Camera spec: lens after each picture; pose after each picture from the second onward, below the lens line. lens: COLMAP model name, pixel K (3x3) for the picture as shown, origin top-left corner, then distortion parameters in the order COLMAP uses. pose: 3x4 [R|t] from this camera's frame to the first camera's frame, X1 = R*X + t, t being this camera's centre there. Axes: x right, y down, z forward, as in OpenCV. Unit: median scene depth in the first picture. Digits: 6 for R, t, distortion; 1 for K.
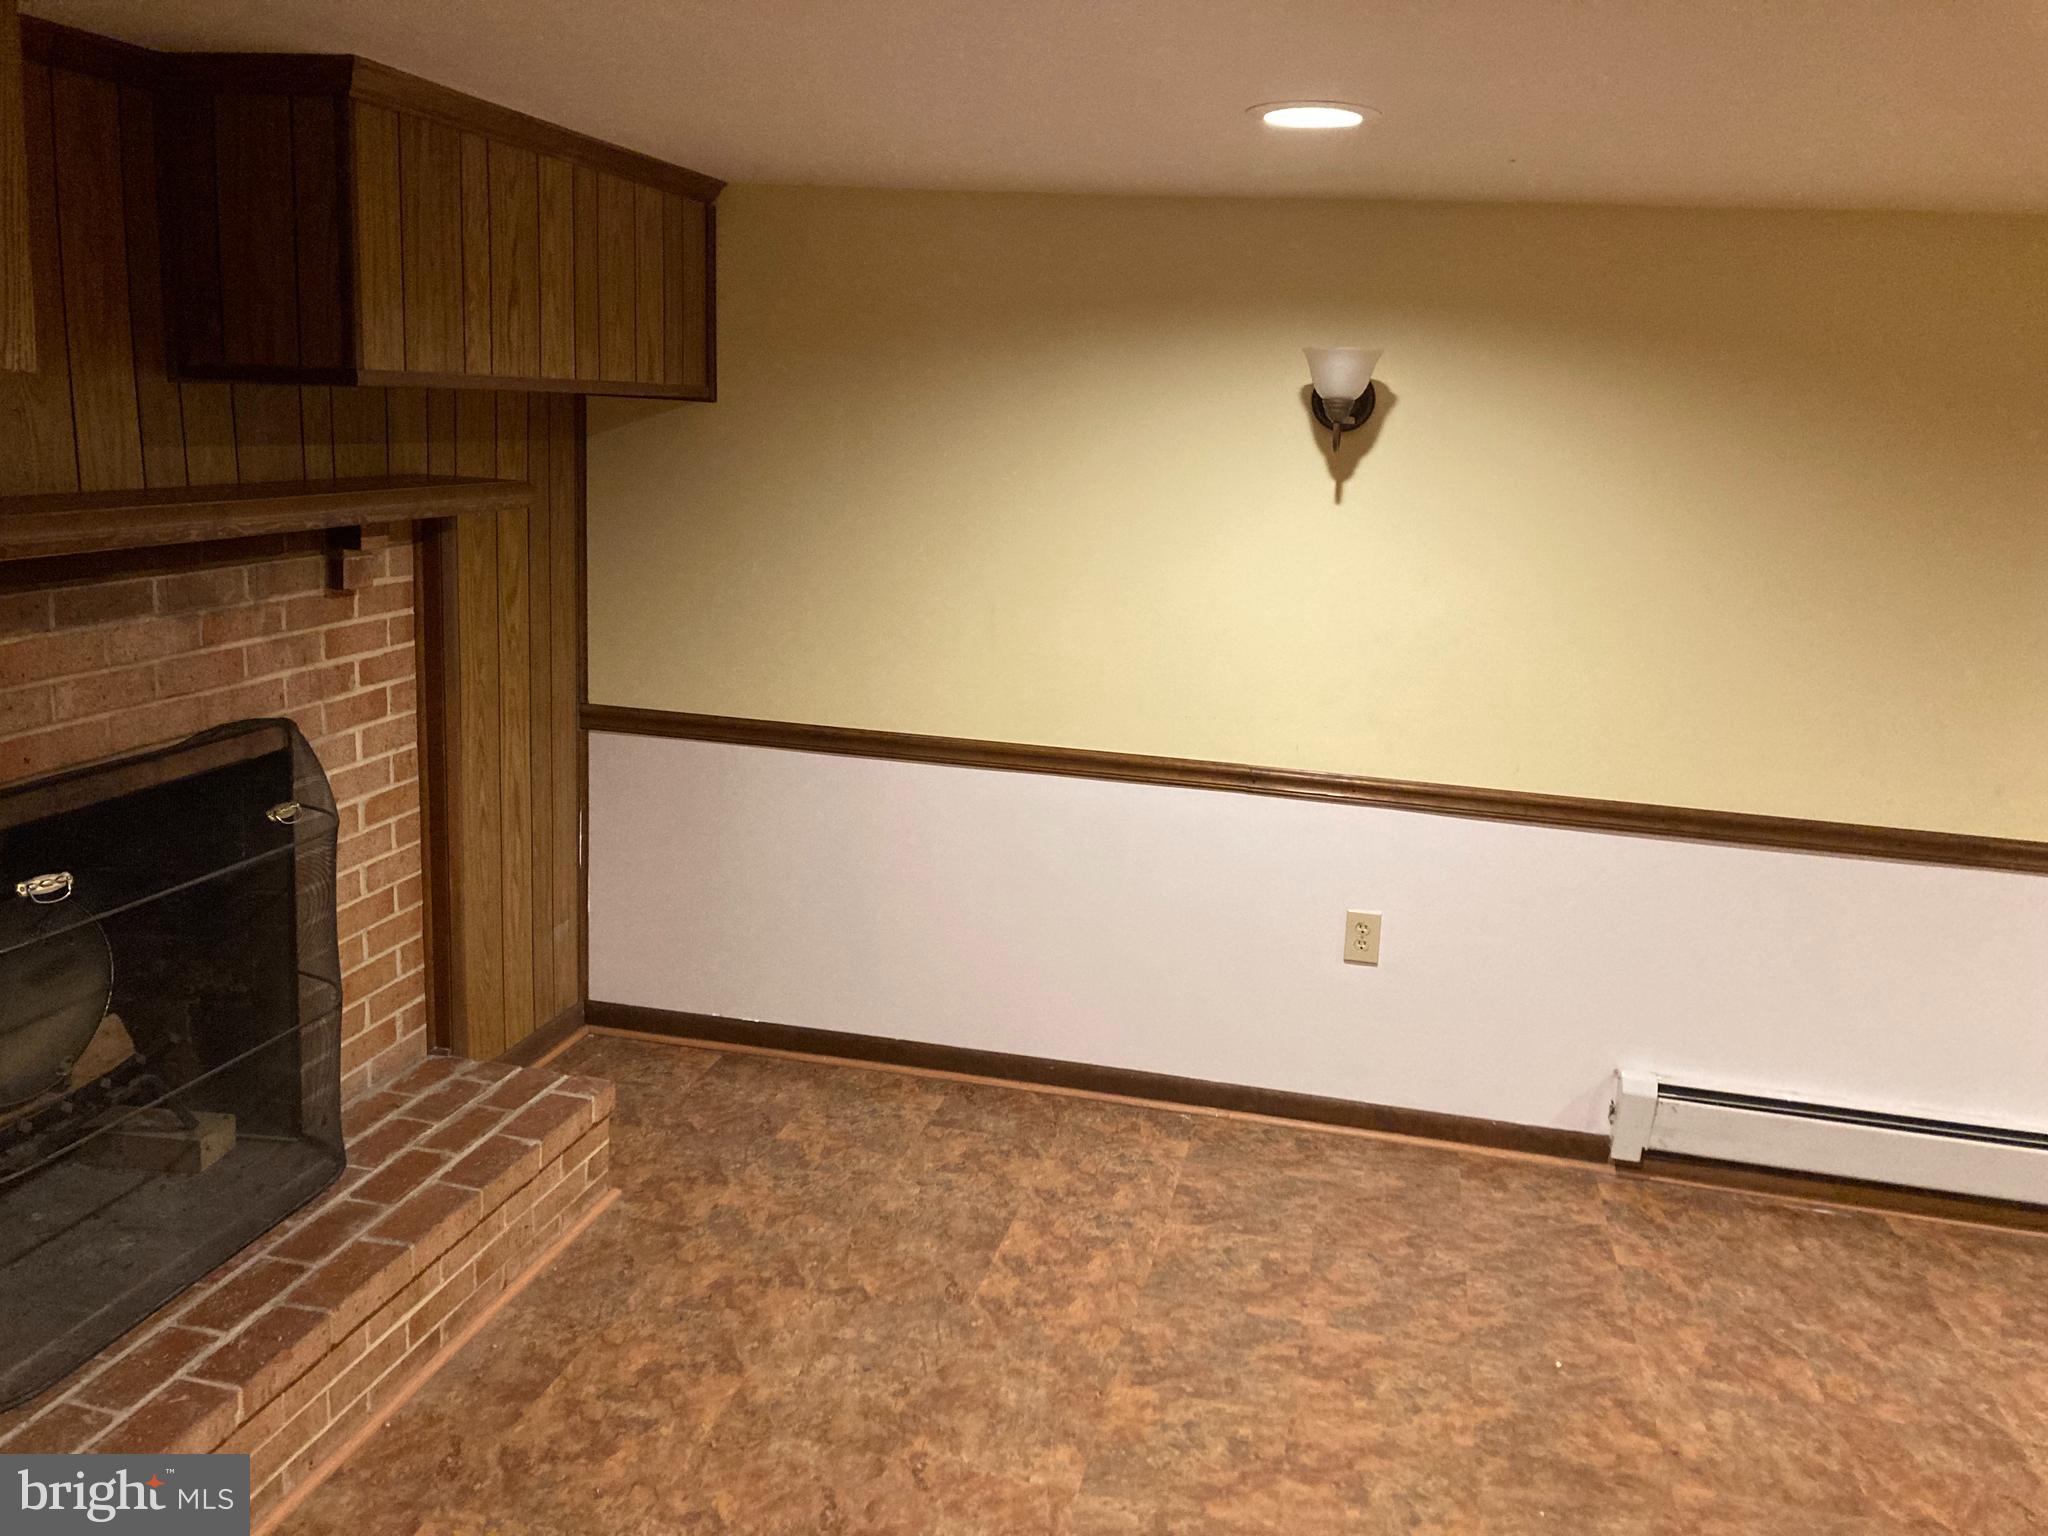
lens RADIAL K [[1695.6, 0, 1031.2], [0, 1695.6, 738.3], [0, 0, 1]] dist [0.034432, -0.010359]
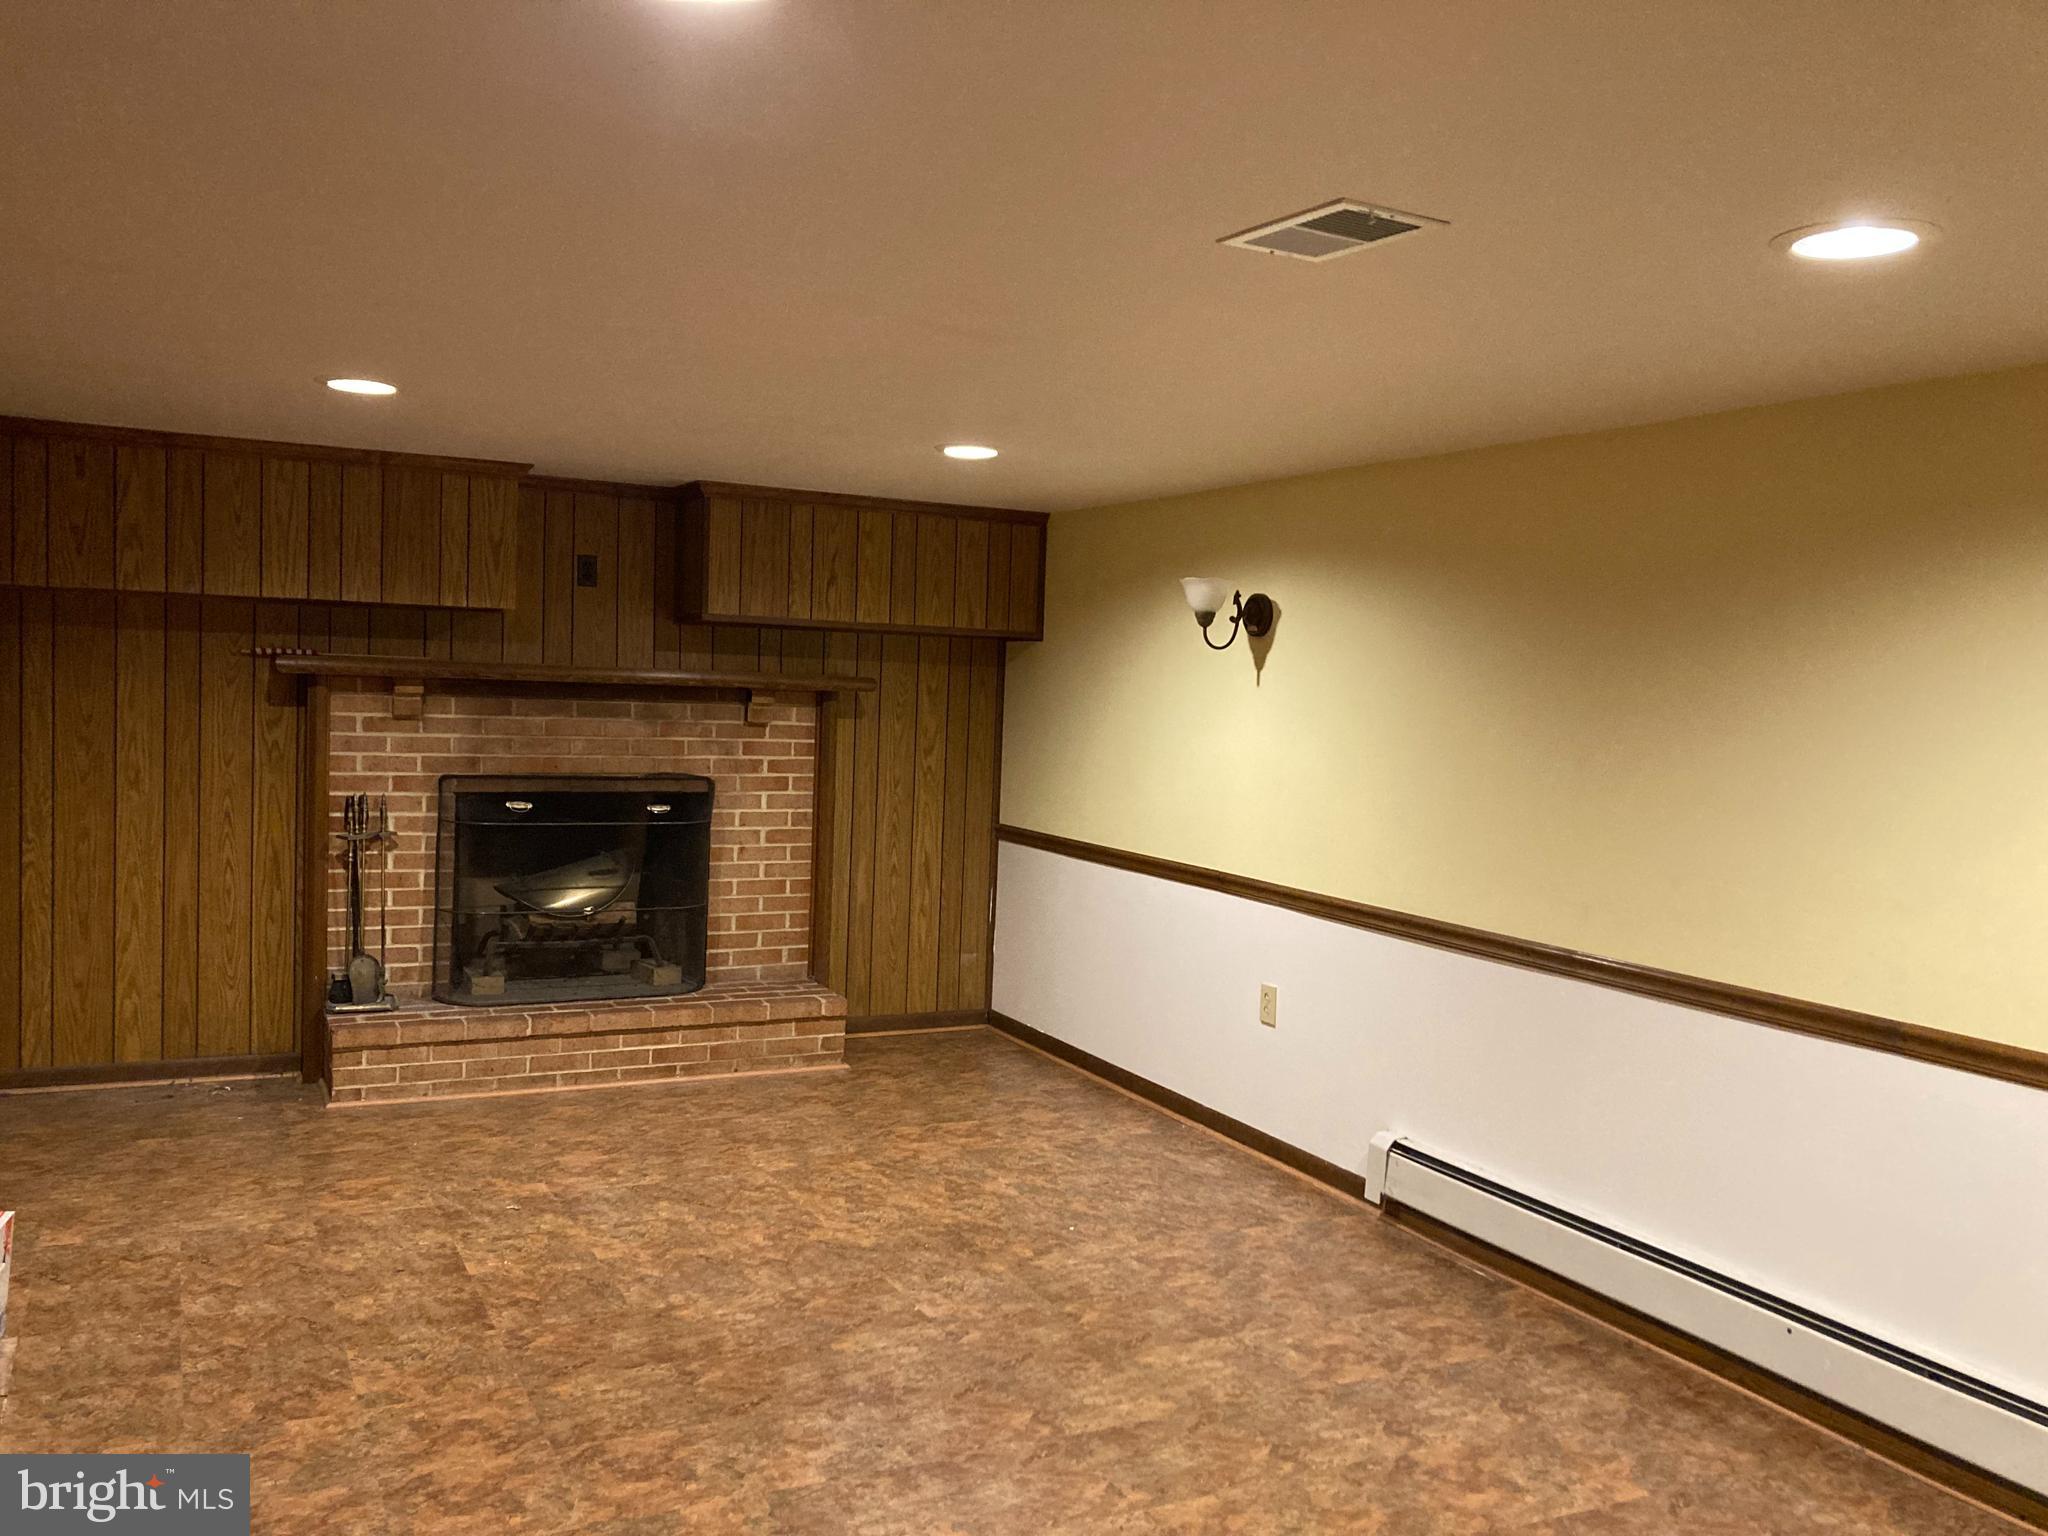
lens RADIAL K [[1693.0, 0, 1024.0], [0, 1693.0, 768.0], [0, 0, 1]] dist [0.098852, -0.004705]
pose [[0.630923, 0.015515, -0.775690, 1.343419], [-0.159150, 0.981127, -0.109823, 0.135348], [0.759347, 0.192741, 0.621485, -0.027494]]
